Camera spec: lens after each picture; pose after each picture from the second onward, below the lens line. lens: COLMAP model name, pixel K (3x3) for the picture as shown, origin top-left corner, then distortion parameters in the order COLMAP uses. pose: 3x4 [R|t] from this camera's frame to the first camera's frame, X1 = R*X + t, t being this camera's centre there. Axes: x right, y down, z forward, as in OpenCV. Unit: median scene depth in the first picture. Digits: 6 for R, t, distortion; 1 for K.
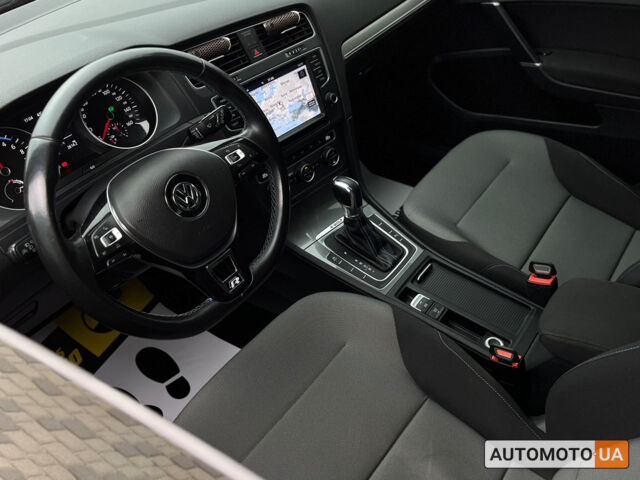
lens RADIAL K [[608.4, 0, 312.6], [0, 608.4, 251.5], [0, 0, 1]] dist [0.038459, 0.000000]
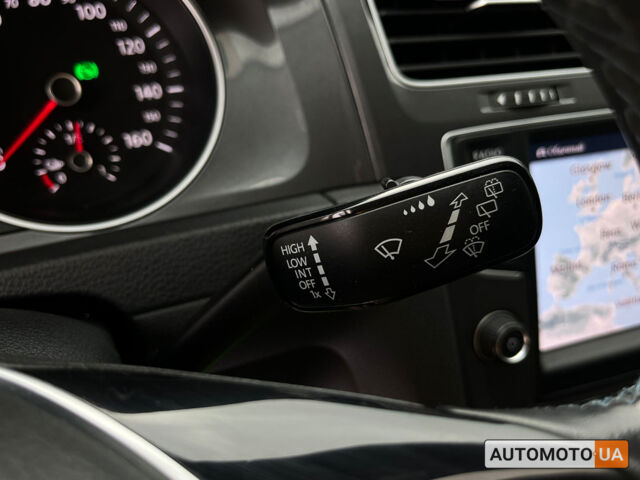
lens RADIAL K [[608.4, 0, 316.3], [0, 608.4, 237.7], [0, 0, 1]] dist [0.038459, 0.000000]
pose [[0.903960, 0.308379, -0.296241, -0.109833], [-0.348840, 0.932479, -0.093776, -0.147024], [0.247320, 0.188110, 0.950499, 0.660978]]
